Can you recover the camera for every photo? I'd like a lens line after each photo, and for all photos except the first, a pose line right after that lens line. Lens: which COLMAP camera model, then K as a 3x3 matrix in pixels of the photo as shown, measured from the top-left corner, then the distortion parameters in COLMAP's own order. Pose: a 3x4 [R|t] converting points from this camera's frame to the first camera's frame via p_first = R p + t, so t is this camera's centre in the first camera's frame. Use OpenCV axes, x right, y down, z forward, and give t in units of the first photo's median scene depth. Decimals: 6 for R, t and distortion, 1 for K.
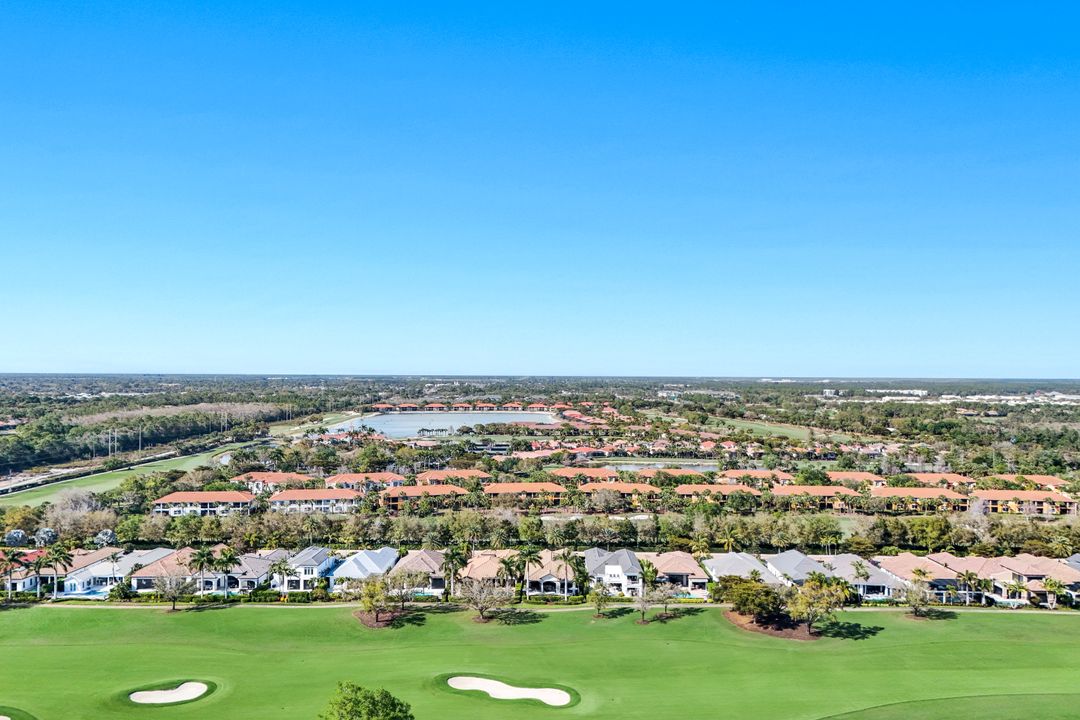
lens RADIAL K [[801.6, 0, 540.0], [0, 801.6, 360.0], [0, 0, 1]] dist [0.058045, -0.064211]
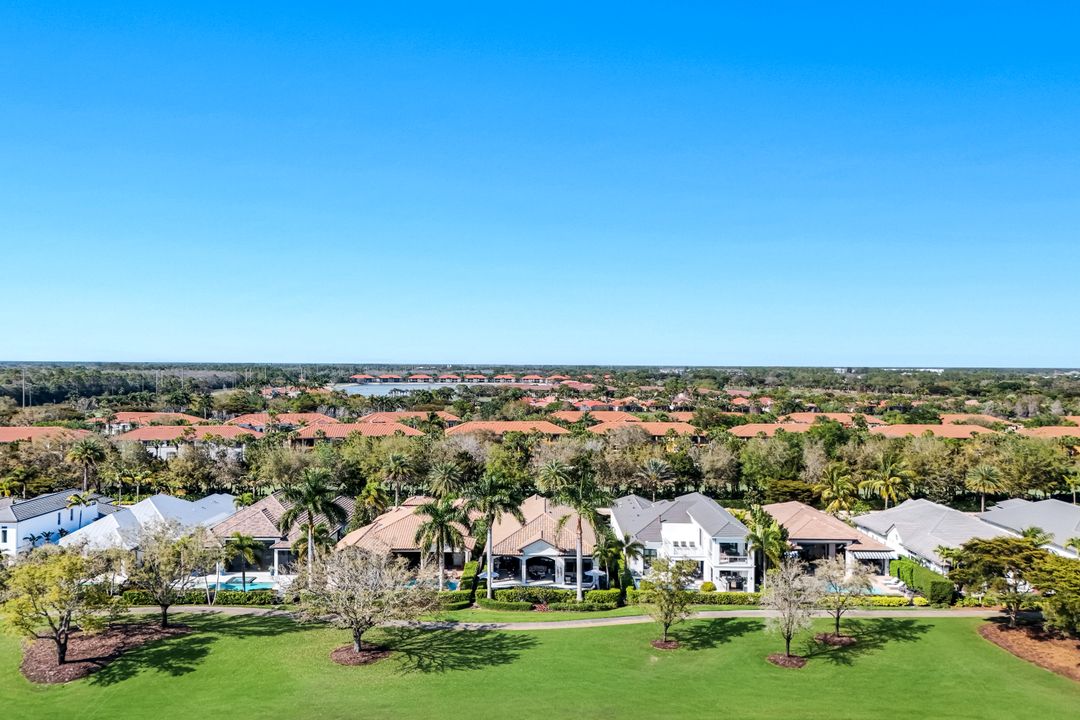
lens RADIAL K [[801.6, 0, 540.0], [0, 801.6, 360.0], [0, 0, 1]] dist [0.058045, -0.064211]
pose [[0.999989, 0.000473, 0.004628, 0.009529], [-0.000533, 0.999918, 0.012805, 0.163963], [-0.004622, -0.012807, 0.999907, 0.568734]]
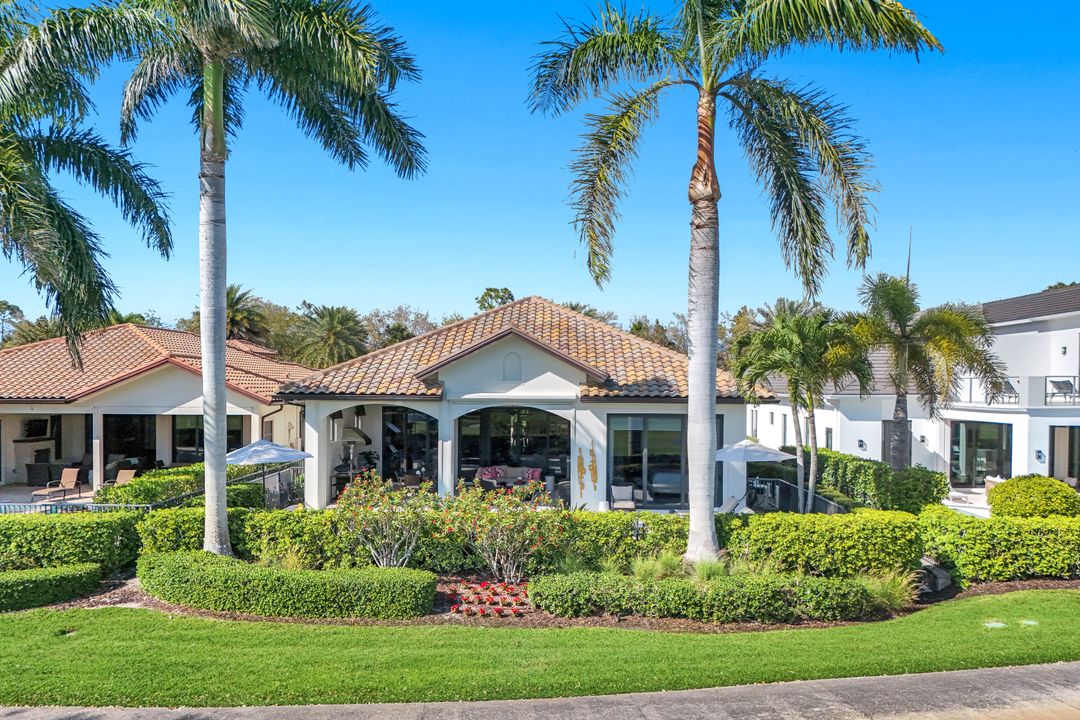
lens RADIAL K [[801.6, 0, 540.0], [0, 801.6, 360.0], [0, 0, 1]] dist [0.058045, -0.064211]
pose [[0.999862, -0.000642, -0.016578, 0.017878], [0.000655, 0.999999, 0.000791, 0.272930], [0.016578, -0.000802, 0.999862, 0.903142]]
